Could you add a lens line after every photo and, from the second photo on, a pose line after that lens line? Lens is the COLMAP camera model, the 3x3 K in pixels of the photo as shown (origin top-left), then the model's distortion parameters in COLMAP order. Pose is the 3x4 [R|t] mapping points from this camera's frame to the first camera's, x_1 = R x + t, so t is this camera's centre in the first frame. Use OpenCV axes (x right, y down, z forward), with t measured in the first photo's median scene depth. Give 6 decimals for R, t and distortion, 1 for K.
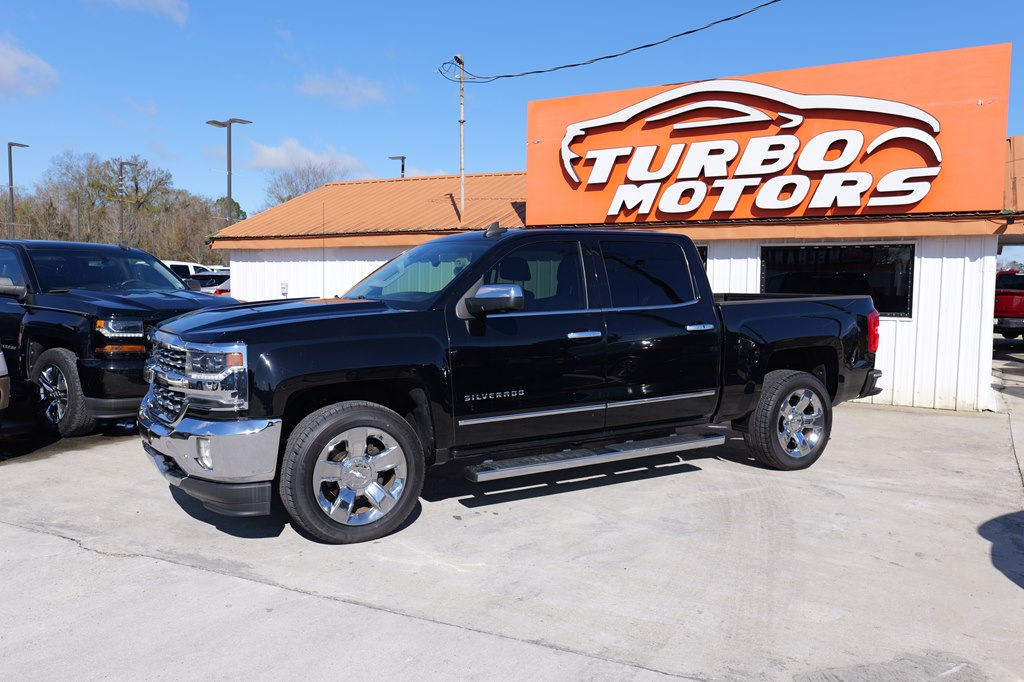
lens RADIAL K [[810.7, 0, 503.4], [0, 810.7, 340.2], [0, 0, 1]] dist [0.002029, -0.003384]
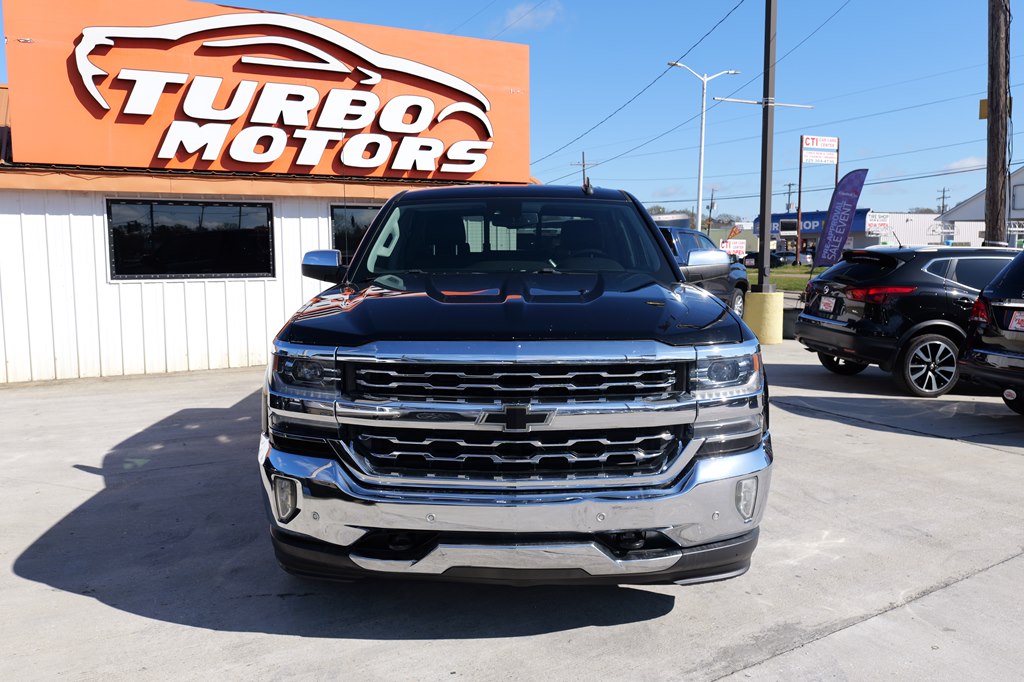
lens RADIAL K [[835.7, 0, 517.5], [0, 835.7, 335.8], [0, 0, 1]] dist [-0.001036, 0.002846]
pose [[0.499030, -0.103258, 0.860411, -0.459978], [0.067183, 0.994497, 0.080384, -0.030073], [-0.863977, 0.017691, 0.503221, 0.346427]]
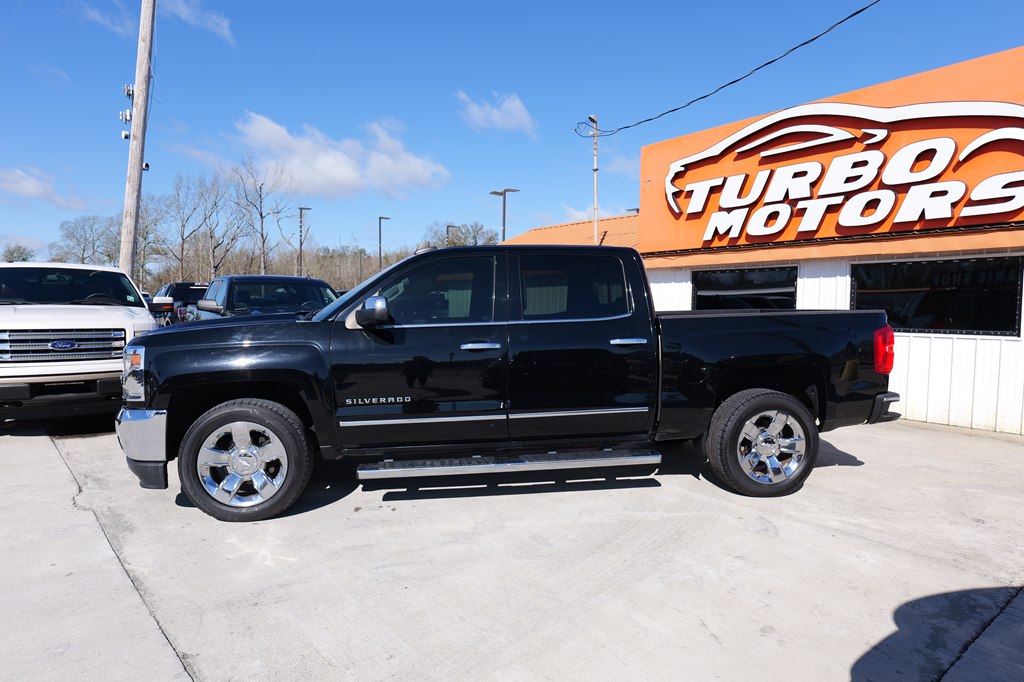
lens RADIAL K [[603.8, 0, 506.6], [0, 603.8, 342.8], [0, 0, 1]] dist [-0.020718, 0.008844]
pose [[0.924723, 0.017201, -0.380253, 0.222798], [-0.022007, 0.999723, -0.008296, -0.002737], [0.380005, 0.016039, 0.924845, 0.159678]]
